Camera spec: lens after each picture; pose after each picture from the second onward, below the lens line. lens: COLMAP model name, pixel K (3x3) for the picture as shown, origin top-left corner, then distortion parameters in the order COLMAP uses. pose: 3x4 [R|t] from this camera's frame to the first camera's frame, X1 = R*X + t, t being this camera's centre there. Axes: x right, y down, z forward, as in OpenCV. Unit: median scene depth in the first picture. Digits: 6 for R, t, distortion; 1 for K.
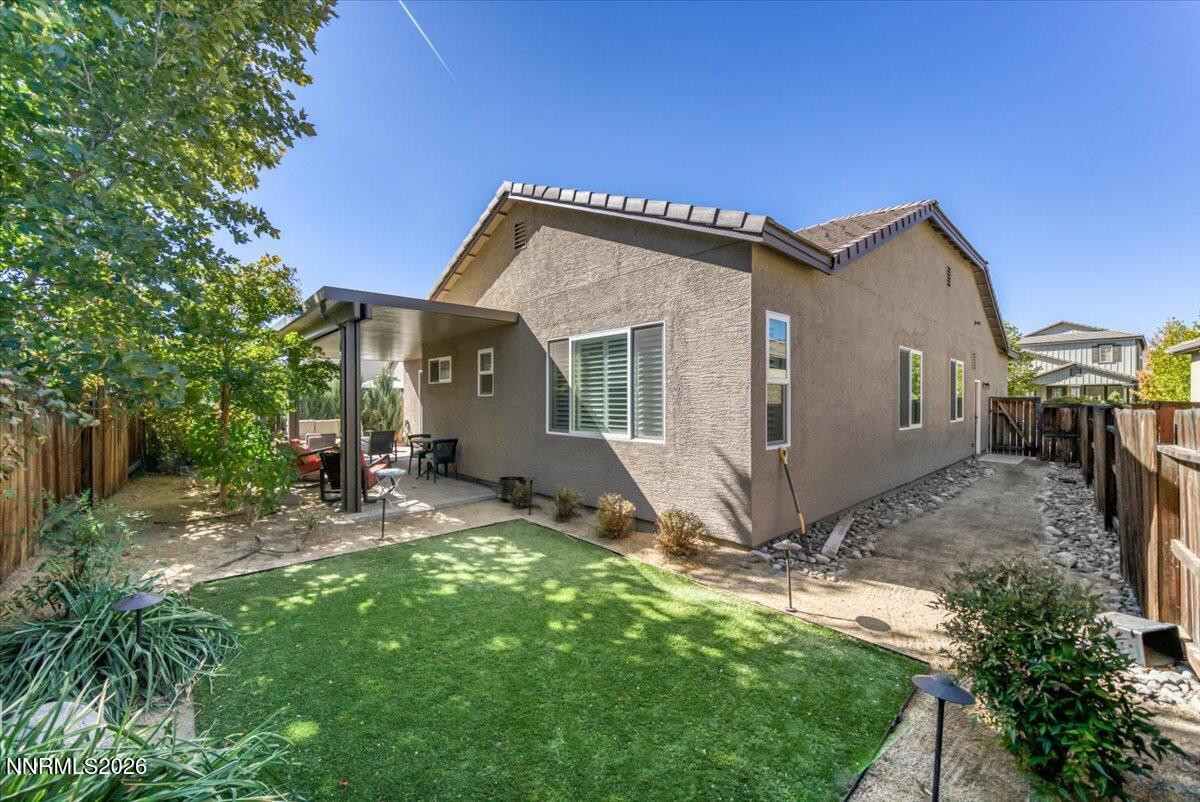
lens RADIAL K [[489.8, 0, 601.0], [0, 489.8, 404.9], [0, 0, 1]] dist [-0.002070, -0.000130]
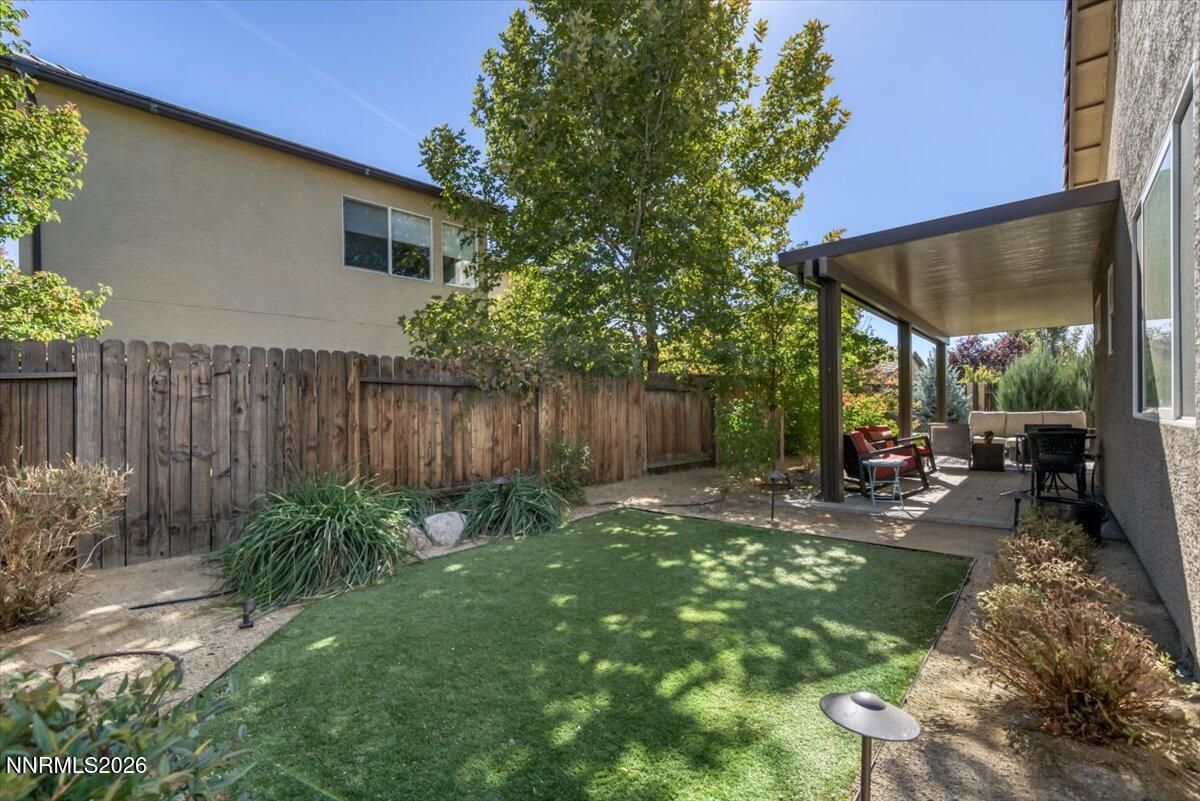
lens RADIAL K [[489.8, 0, 628.3], [0, 489.8, 411.4], [0, 0, 1]] dist [-0.002070, -0.000130]
pose [[0.114584, -0.001877, -0.993412, 0.627021], [0.013787, 0.999905, -0.000299, 0.050619], [0.993318, -0.013662, 0.114599, 0.713461]]
